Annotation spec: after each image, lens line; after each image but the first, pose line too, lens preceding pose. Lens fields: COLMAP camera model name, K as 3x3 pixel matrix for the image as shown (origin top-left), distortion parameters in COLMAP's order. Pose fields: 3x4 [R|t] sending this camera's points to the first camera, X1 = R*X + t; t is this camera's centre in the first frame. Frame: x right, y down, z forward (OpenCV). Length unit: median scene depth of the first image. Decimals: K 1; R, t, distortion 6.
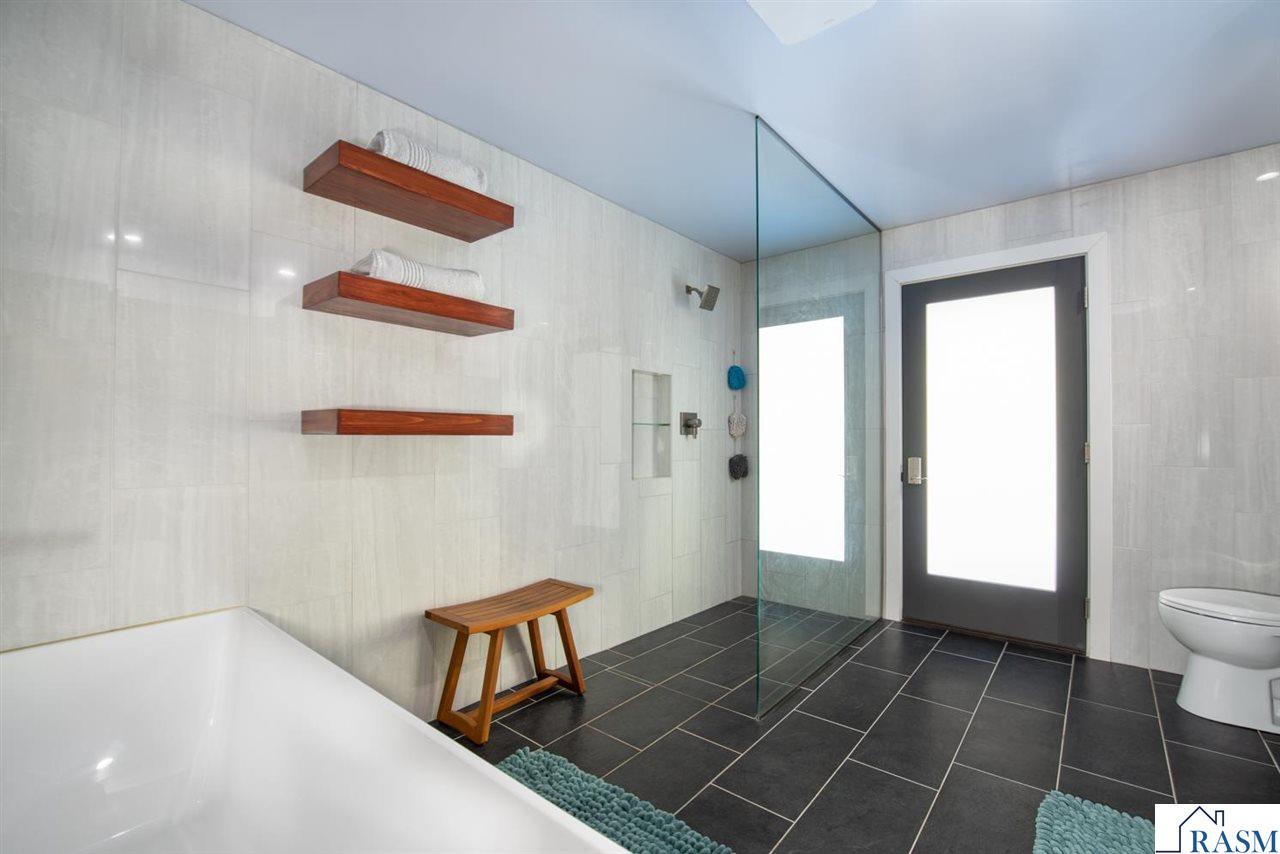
lens RADIAL K [[534.0, 0, 640.9], [0, 534.0, 431.0], [0, 0, 1]] dist [-0.015516, -0.000382]
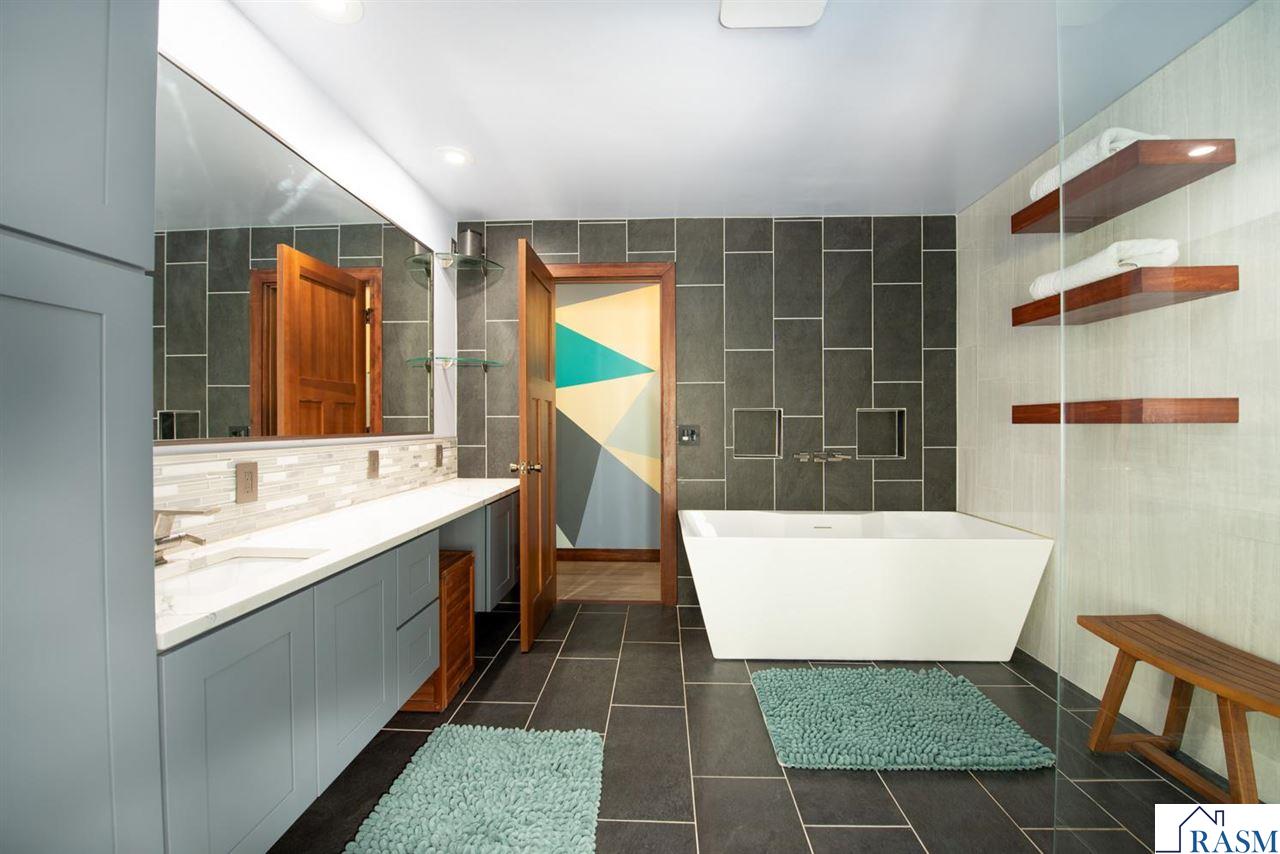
lens RADIAL K [[534.0, 0, 641.3], [0, 534.0, 424.7], [0, 0, 1]] dist [-0.015516, -0.000382]
pose [[-0.782550, 0.002605, -0.622583, 0.875710], [0.004622, 0.999988, -0.001626, 0.007762], [0.622571, -0.004151, -0.782552, 1.181551]]
